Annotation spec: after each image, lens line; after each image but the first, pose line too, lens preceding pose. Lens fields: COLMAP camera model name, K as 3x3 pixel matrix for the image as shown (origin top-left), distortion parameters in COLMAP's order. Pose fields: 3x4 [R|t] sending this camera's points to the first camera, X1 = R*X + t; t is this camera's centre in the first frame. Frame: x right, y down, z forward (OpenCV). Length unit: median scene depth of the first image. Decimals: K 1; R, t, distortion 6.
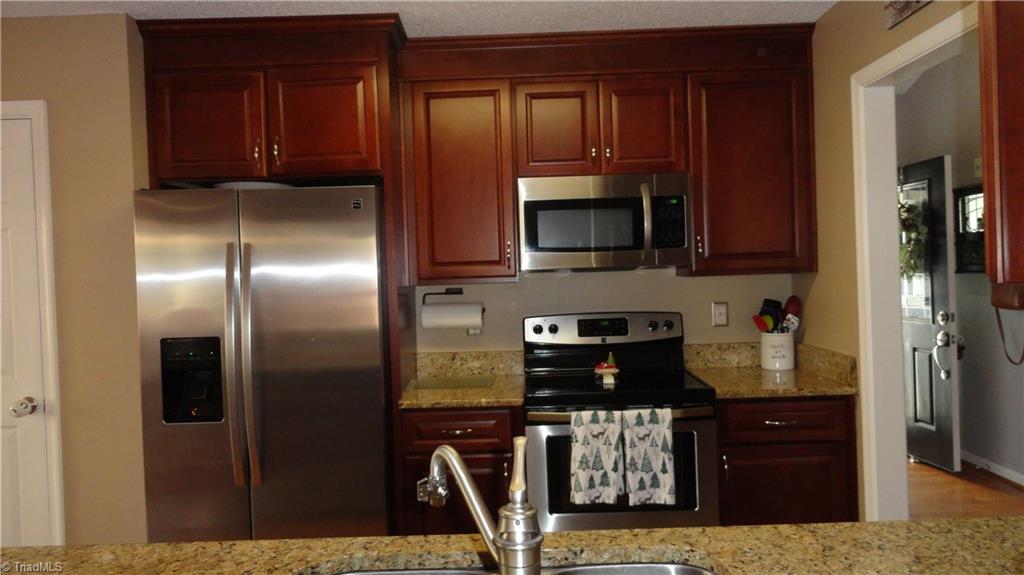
lens RADIAL K [[698.0, 0, 516.4], [0, 698.0, 286.9], [0, 0, 1]] dist [-0.000274, 0.001313]
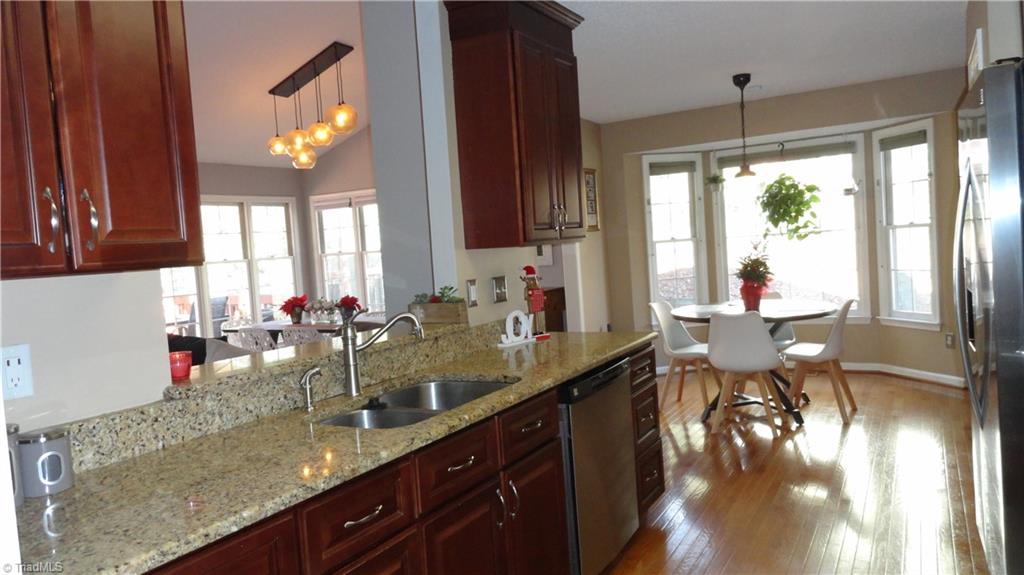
lens RADIAL K [[698.0, 0, 516.4], [0, 698.0, 286.9], [0, 0, 1]] dist [-0.000274, 0.001313]
pose [[-0.475485, 0.119564, -0.871561, 0.525204], [0.071923, 0.992688, 0.096943, -0.019679], [0.876779, -0.016591, -0.480608, 0.724383]]
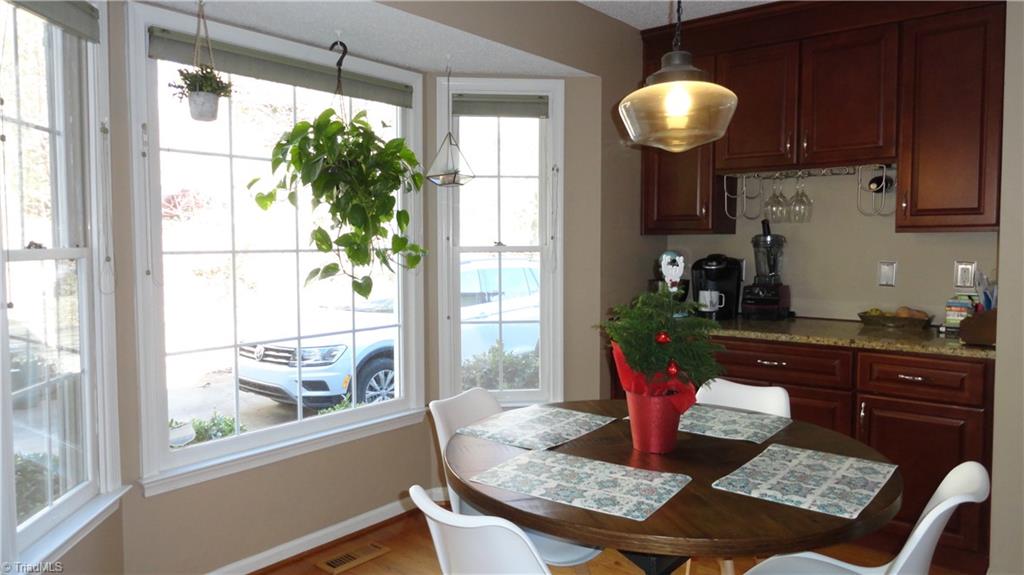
lens RADIAL K [[698.0, 0, 516.4], [0, 698.0, 286.9], [0, 0, 1]] dist [-0.000274, 0.001313]
pose [[0.781700, 0.077693, -0.618796, -0.838544], [-0.038778, 0.996345, 0.076110, 0.046151], [0.622448, -0.035500, 0.781856, -0.084582]]
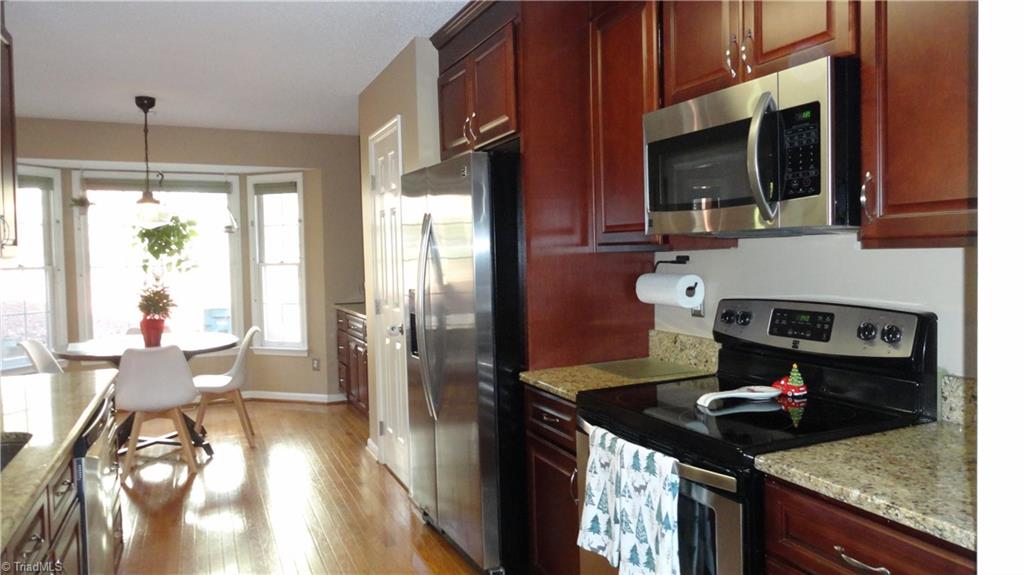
lens RADIAL K [[698.9, 0, 512.0], [0, 698.9, 287.5], [0, 0, 1]] dist [0.001361, 0.000733]
pose [[0.433120, 0.071676, -0.898482, 0.566373], [-0.014507, 0.997258, 0.072563, -0.017836], [0.901220, -0.018395, 0.432972, 0.479089]]
